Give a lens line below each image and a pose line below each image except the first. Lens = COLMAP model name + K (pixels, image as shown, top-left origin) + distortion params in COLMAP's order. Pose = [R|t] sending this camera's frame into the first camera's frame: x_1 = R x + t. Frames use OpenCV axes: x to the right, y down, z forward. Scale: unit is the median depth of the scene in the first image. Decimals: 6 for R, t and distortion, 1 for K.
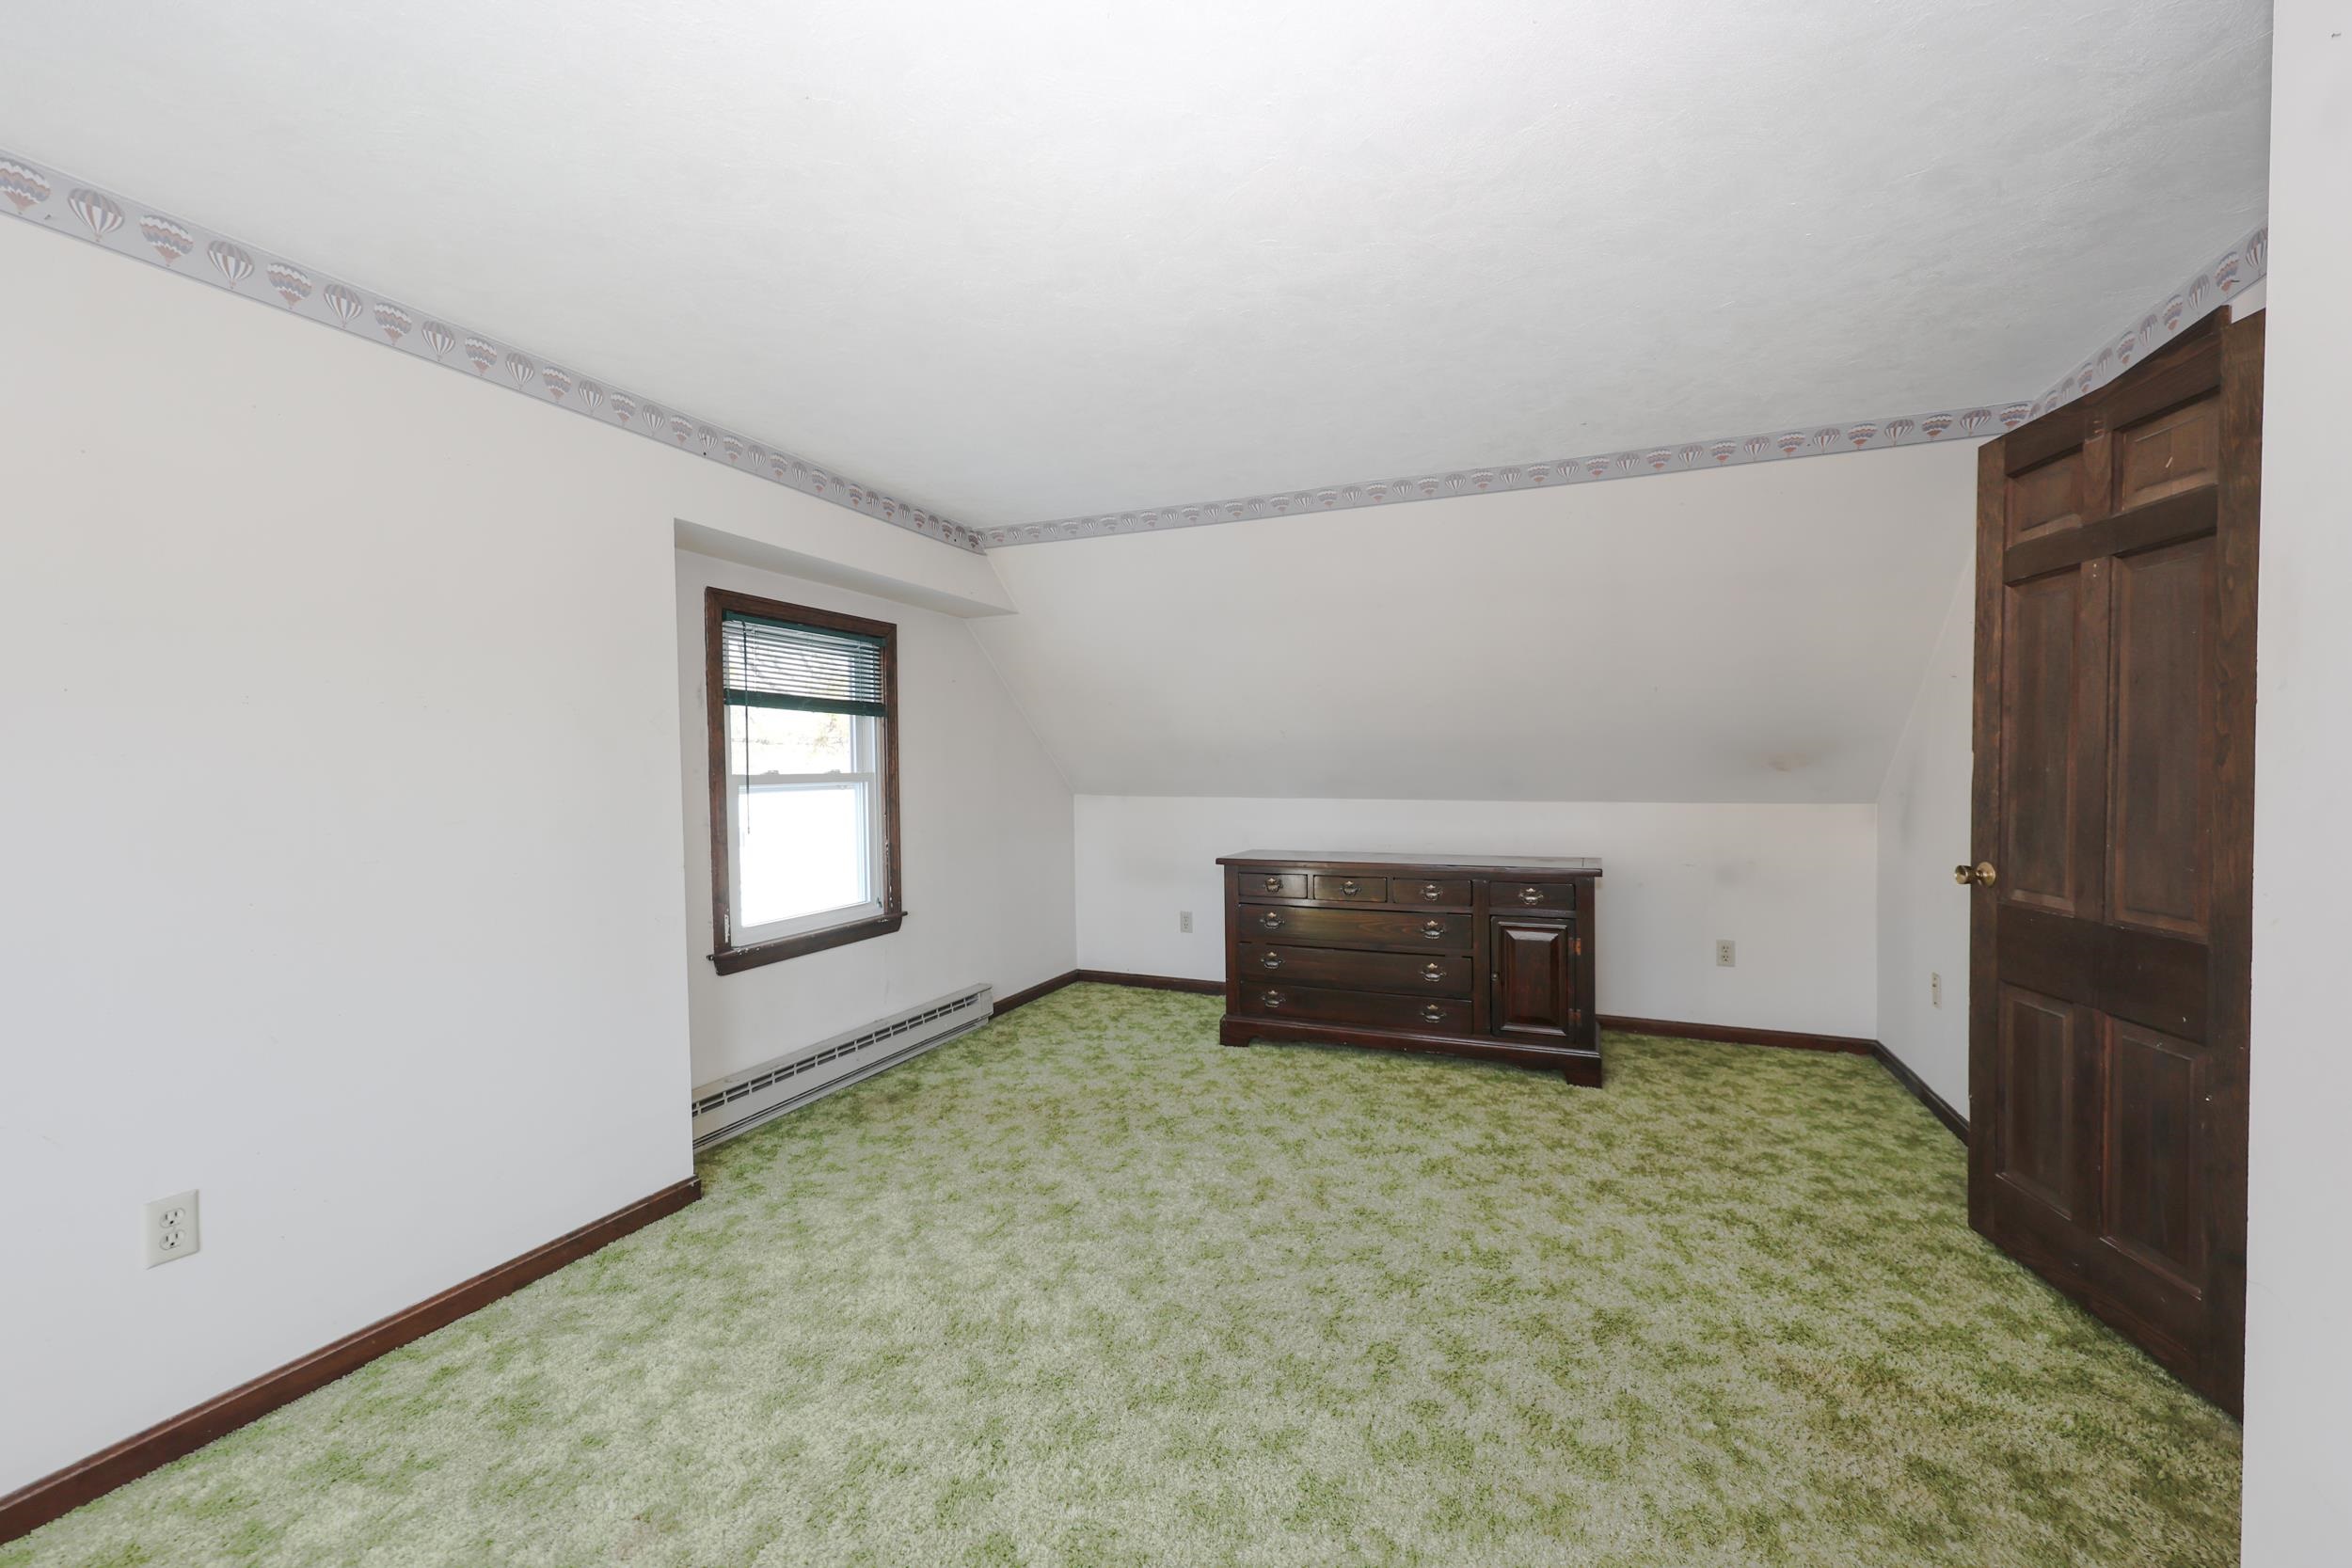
lens RADIAL K [[967.4, 0, 1158.6], [0, 967.4, 785.3], [0, 0, 1]] dist [0.002152, 0.000259]
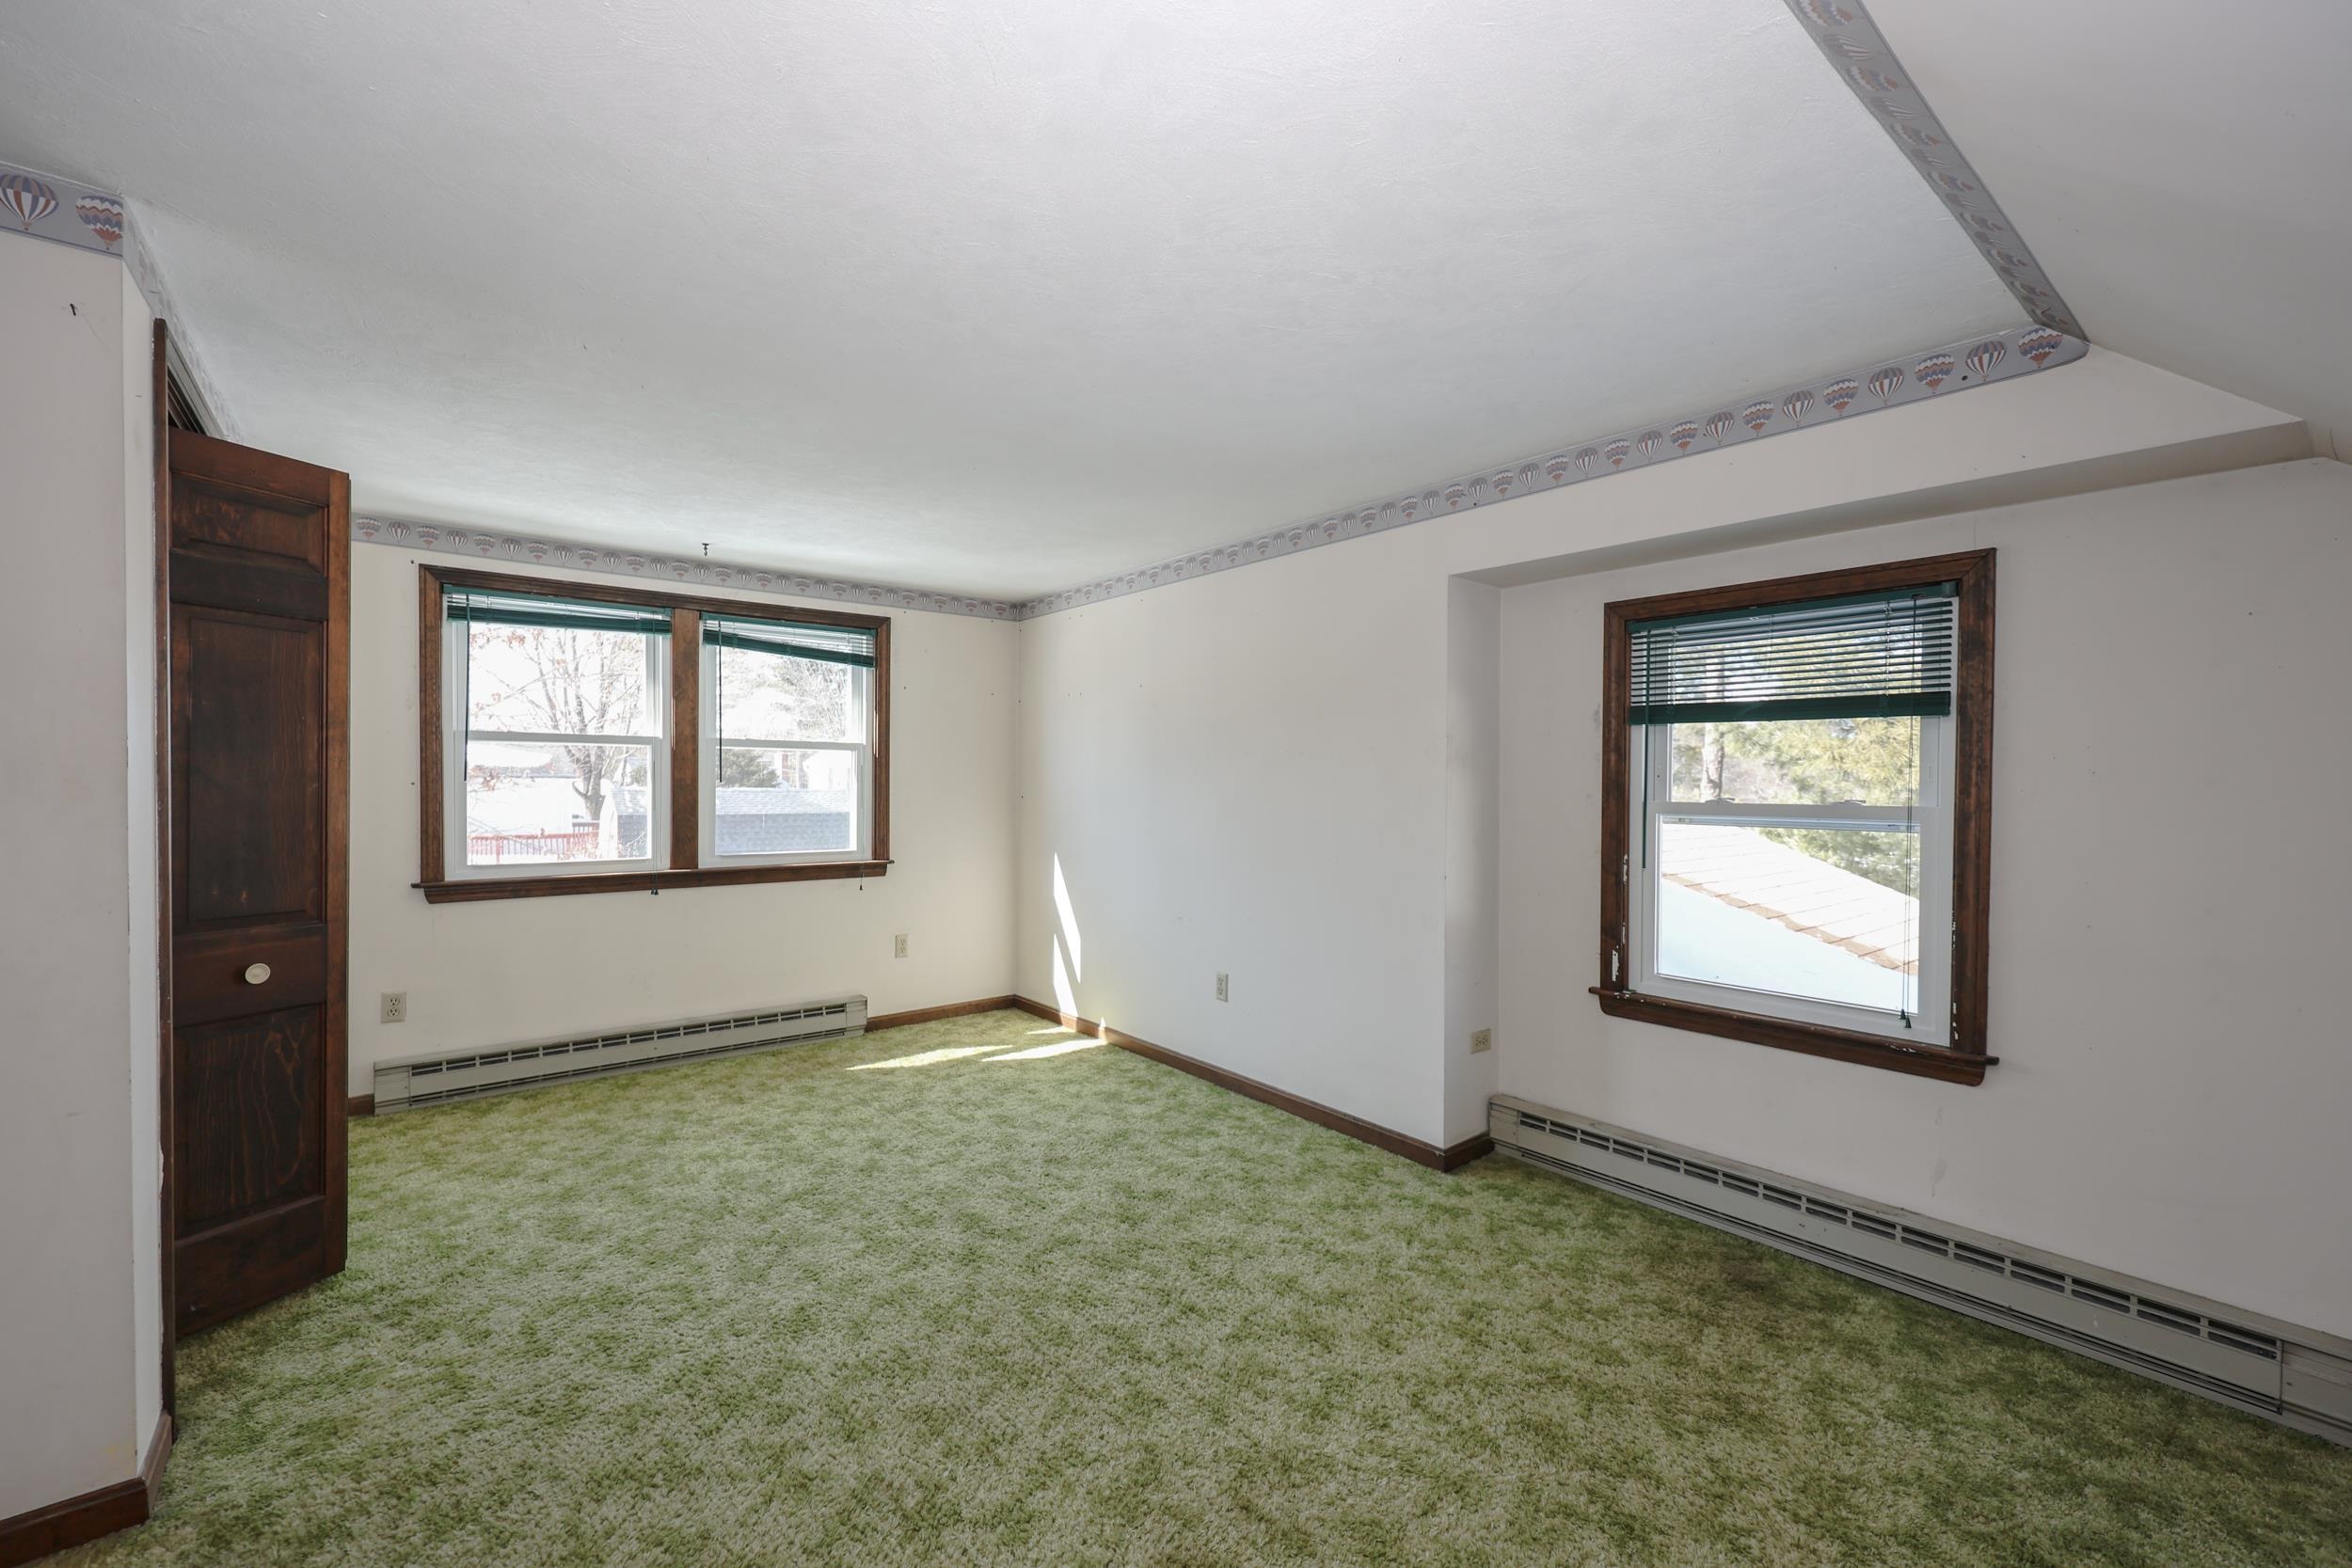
lens RADIAL K [[972.9, 0, 1179.1], [0, 972.9, 782.0], [0, 0, 1]] dist [0.008511, -0.000212]
pose [[-0.463081, 0.012951, -0.886221, 0.579577], [-0.019229, 0.999511, 0.024654, -0.043741], [0.886107, 0.028458, -0.462606, 1.066949]]
